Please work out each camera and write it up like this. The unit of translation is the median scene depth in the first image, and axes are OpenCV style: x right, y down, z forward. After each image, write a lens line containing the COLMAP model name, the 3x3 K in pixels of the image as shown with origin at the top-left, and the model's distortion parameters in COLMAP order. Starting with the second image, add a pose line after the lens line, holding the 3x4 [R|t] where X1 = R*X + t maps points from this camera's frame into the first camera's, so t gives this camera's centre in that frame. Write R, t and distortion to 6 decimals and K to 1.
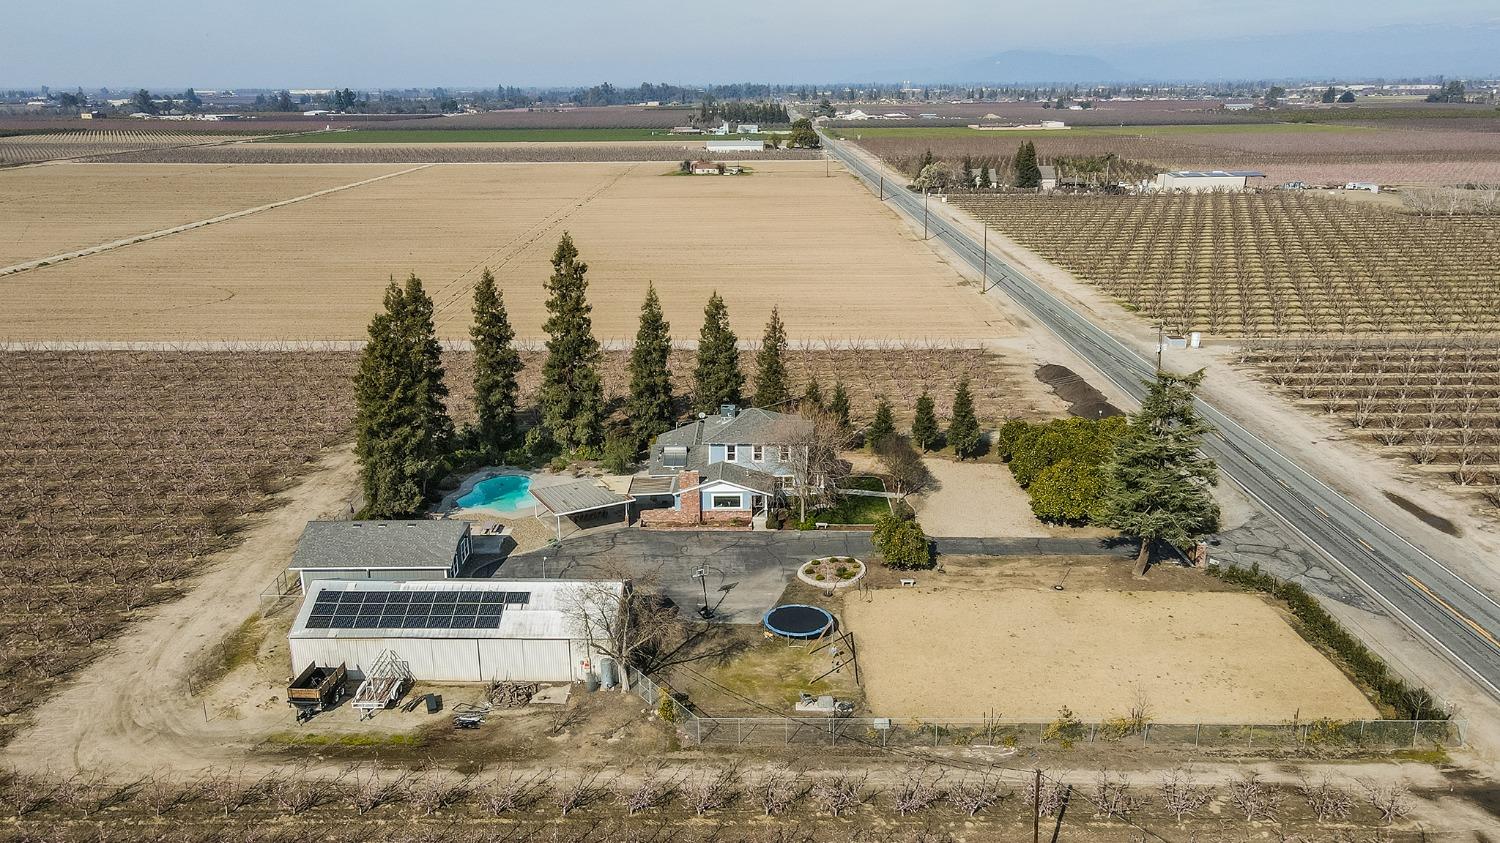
lens RADIAL K [[1123.3, 0, 742.5], [0, 1123.3, 403.2], [0, 0, 1]] dist [-0.001757, 0.064568]
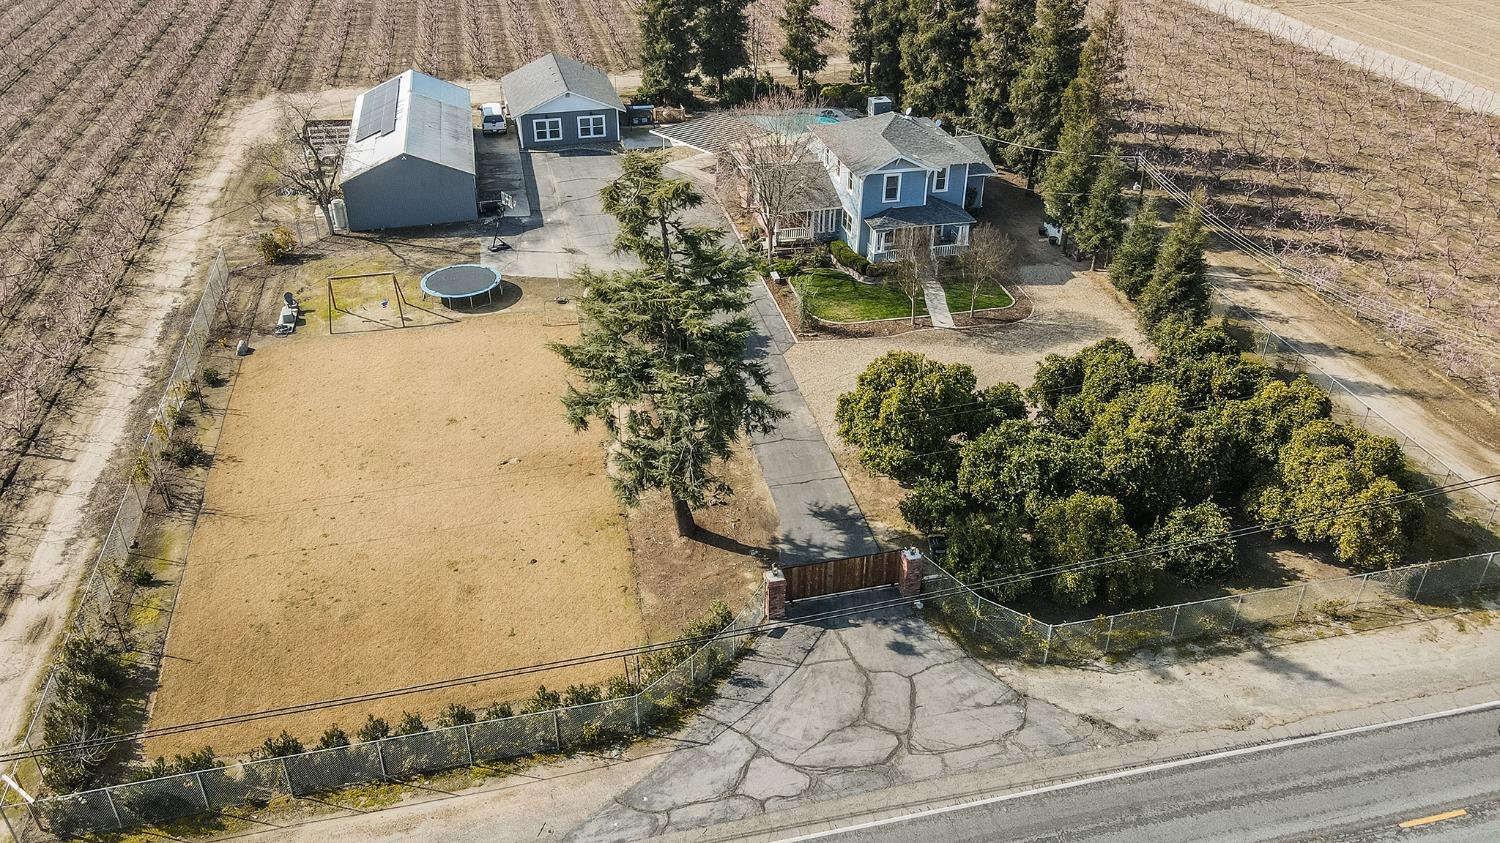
lens RADIAL K [[1149.3, 0, 729.9], [0, 1149.3, 419.4], [0, 0, 1]] dist [0.001612, 0.061977]
pose [[0.233897, 0.515429, -0.824394, 0.742149], [-0.265846, 0.849506, 0.455704, -0.145380], [0.935210, 0.112574, 0.335722, 0.774129]]
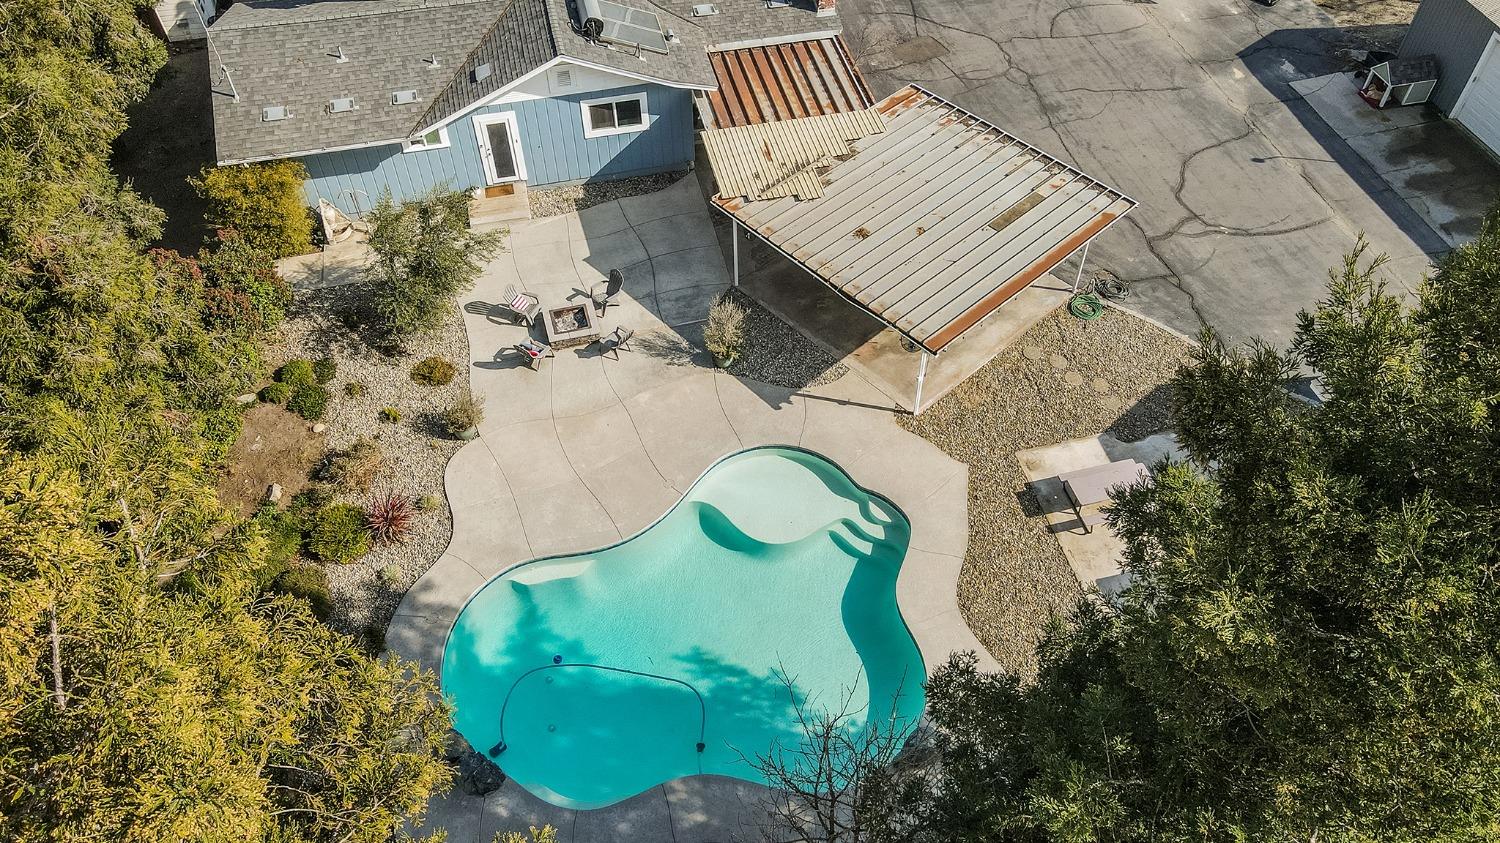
lens RADIAL K [[1123.3, 0, 742.5], [0, 1123.3, 403.2], [0, 0, 1]] dist [-0.001757, 0.064568]
pose [[-0.240341, -0.711793, 0.659990, -0.372797], [0.268548, 0.604623, 0.749875, -0.115985], [-0.932801, 0.357465, 0.045835, 1.102539]]
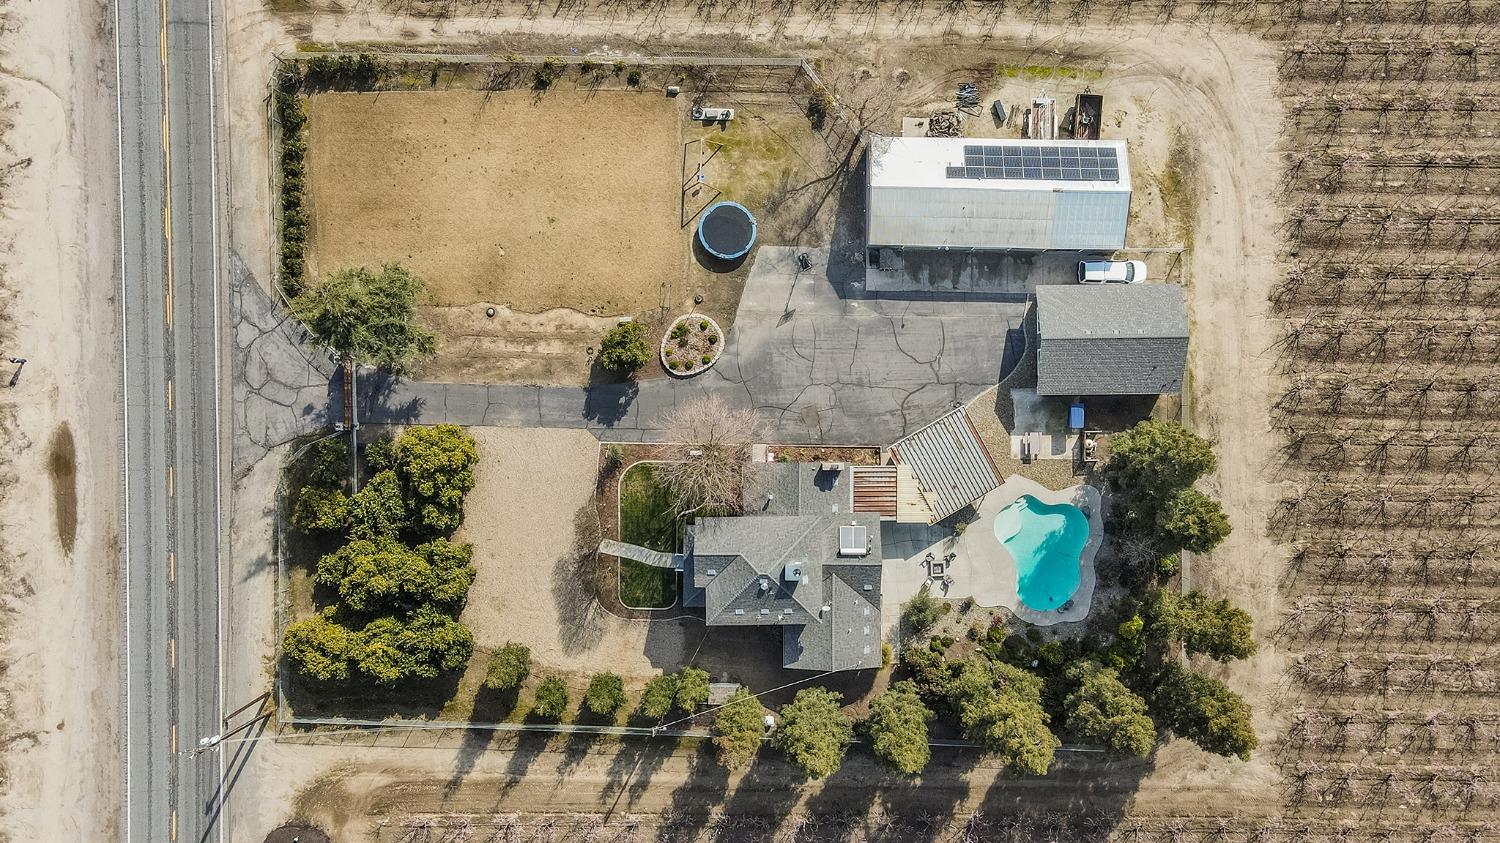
lens RADIAL K [[1186.8, 0, 783.5], [0, 1186.8, 424.4], [0, 0, 1]] dist [0.016607, 0.013232]
pose [[-0.999905, 0.012806, -0.005054, -0.001606], [-0.008467, -0.282610, 0.959198, -0.921735], [0.010855, 0.959149, 0.282691, 0.715819]]
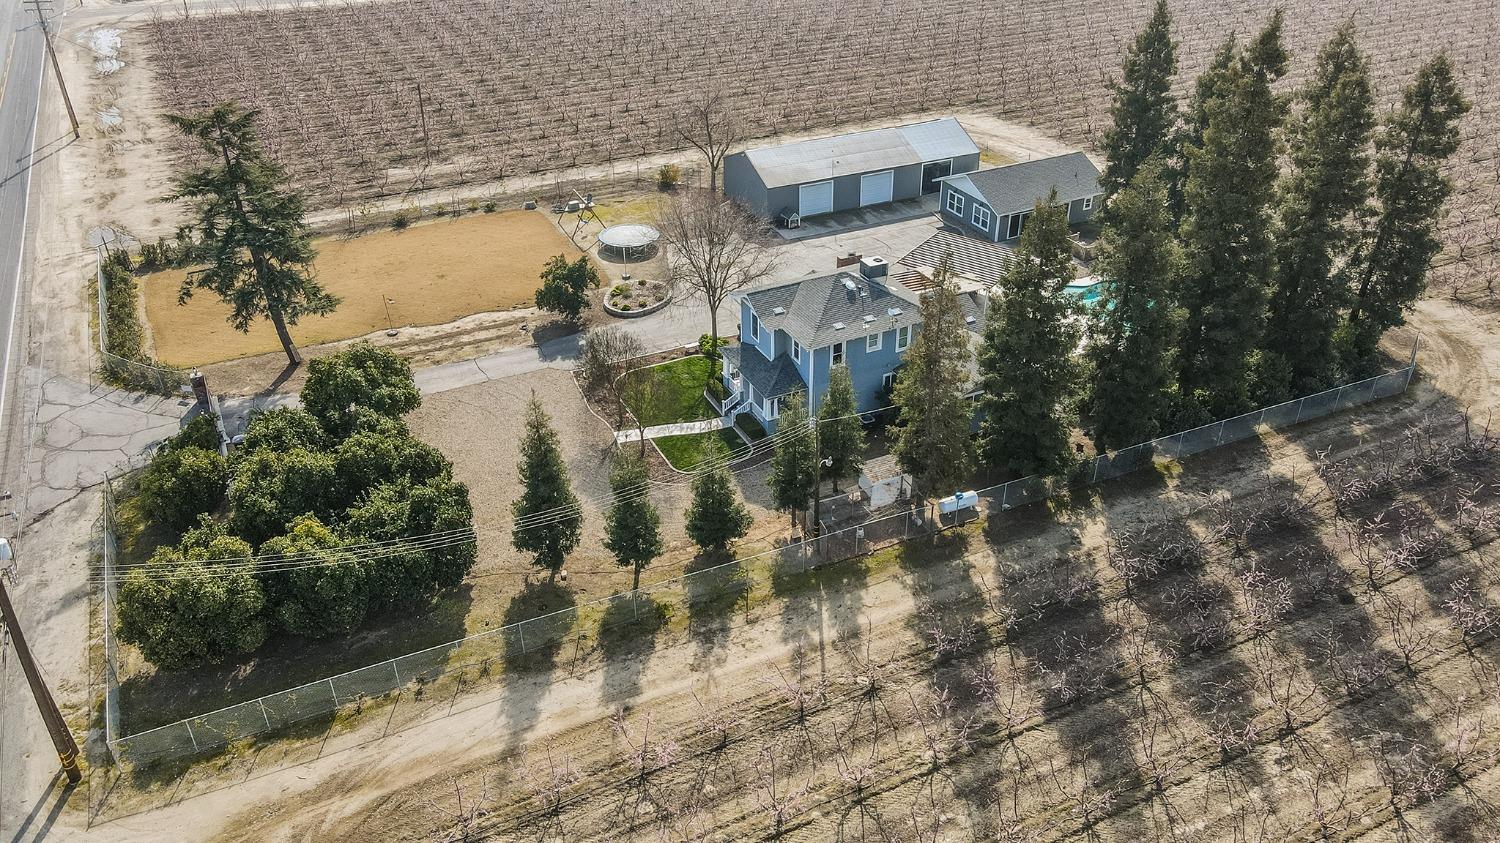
lens RADIAL K [[1114.6, 0, 760.3], [0, 1114.6, 425.0], [0, 0, 1]] dist [-0.002463, 0.070180]
pose [[-0.887858, 0.255236, -0.382834, 0.352081], [-0.114117, 0.683889, 0.720606, -0.432054], [0.445741, 0.683484, -0.578070, 1.571794]]
